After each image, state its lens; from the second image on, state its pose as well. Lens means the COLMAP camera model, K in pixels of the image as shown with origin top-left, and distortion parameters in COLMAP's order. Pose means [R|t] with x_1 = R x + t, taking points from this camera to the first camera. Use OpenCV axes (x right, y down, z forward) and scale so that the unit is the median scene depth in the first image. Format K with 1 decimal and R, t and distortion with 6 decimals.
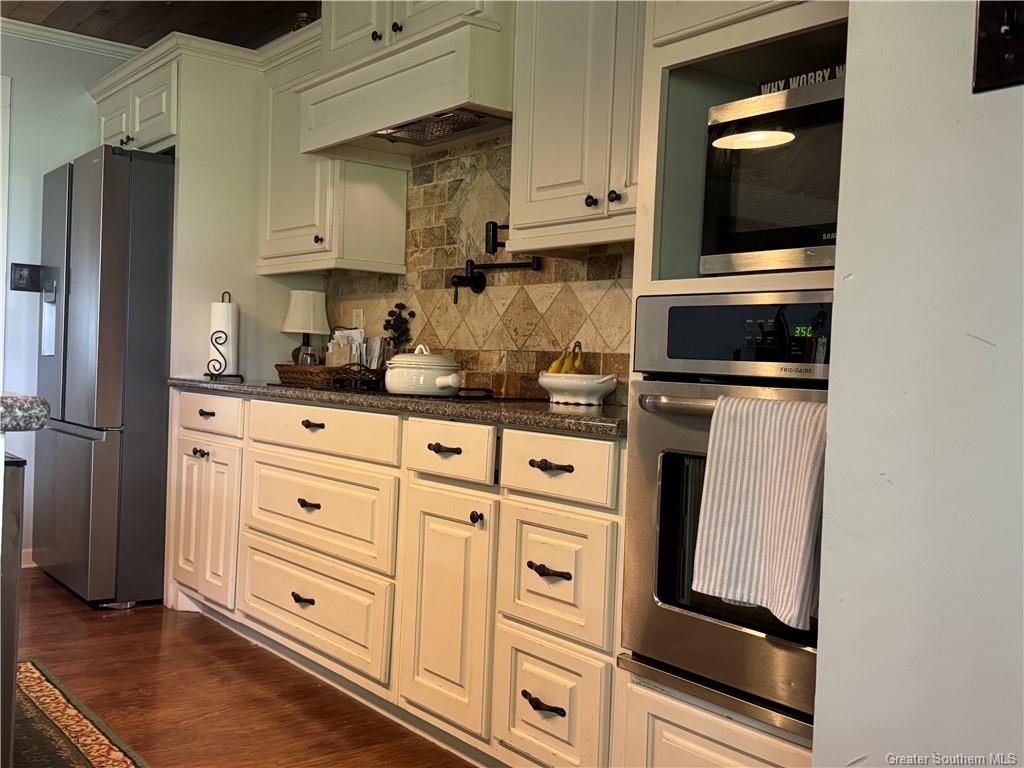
lens RADIAL K [[1032.5, 0, 510.6], [0, 1032.5, 387.6], [0, 0, 1]] dist [0.114646, 0.000000]
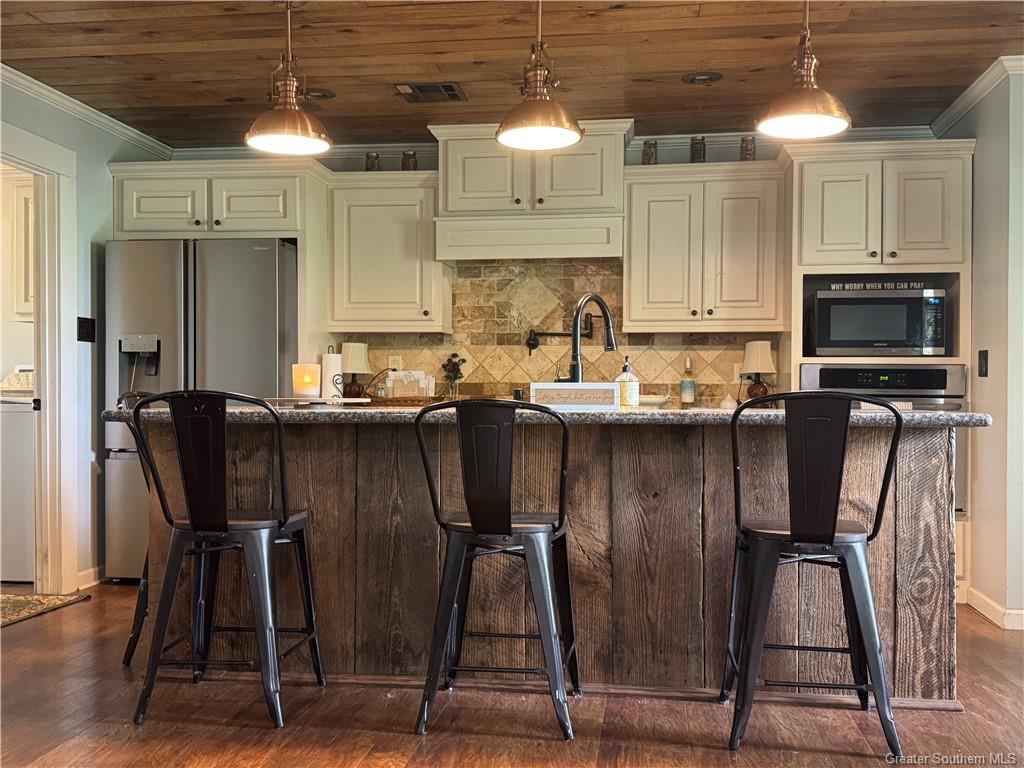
lens RADIAL K [[1032.5, 0, 515.7], [0, 1032.5, 388.0], [0, 0, 1]] dist [0.114646, 0.000000]
pose [[0.719261, -0.035179, 0.693848, -1.155515], [0.037488, 0.999227, 0.011801, -0.046315], [-0.693727, 0.017523, 0.720024, -0.179568]]
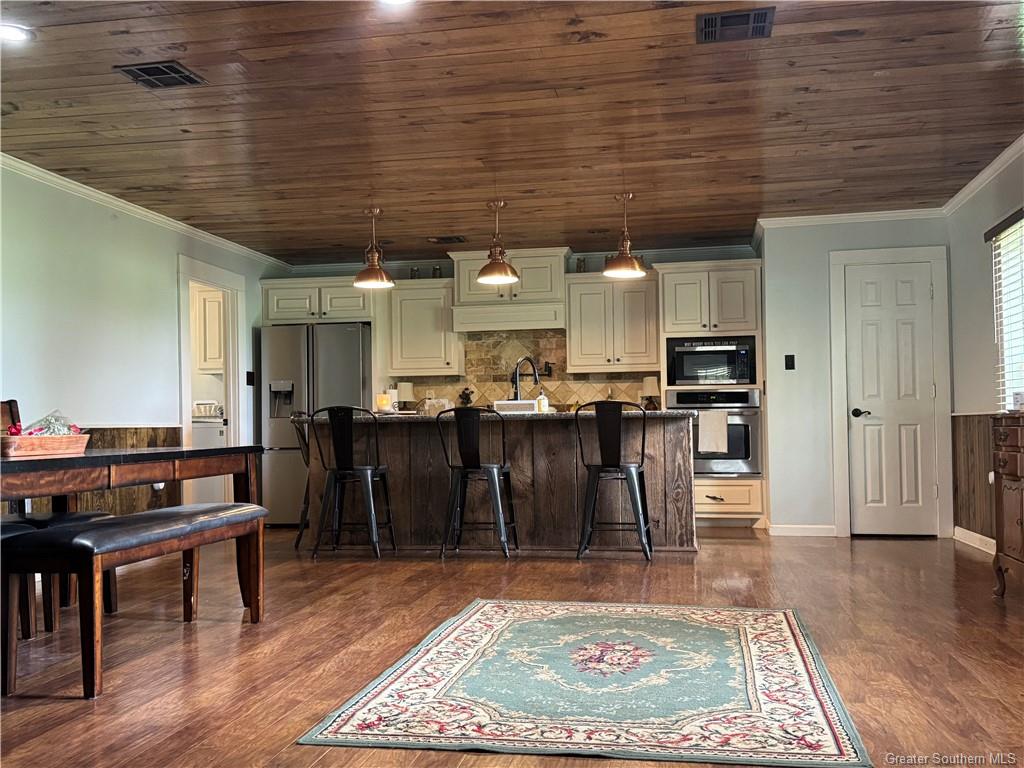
lens RADIAL K [[1032.5, 0, 513.4], [0, 1032.5, 383.6], [0, 0, 1]] dist [0.114646, 0.000000]
pose [[0.746912, -0.024126, 0.664485, -1.738019], [0.056534, 0.998027, -0.027312, -0.017850], [-0.662516, 0.057966, 0.746802, -0.966930]]
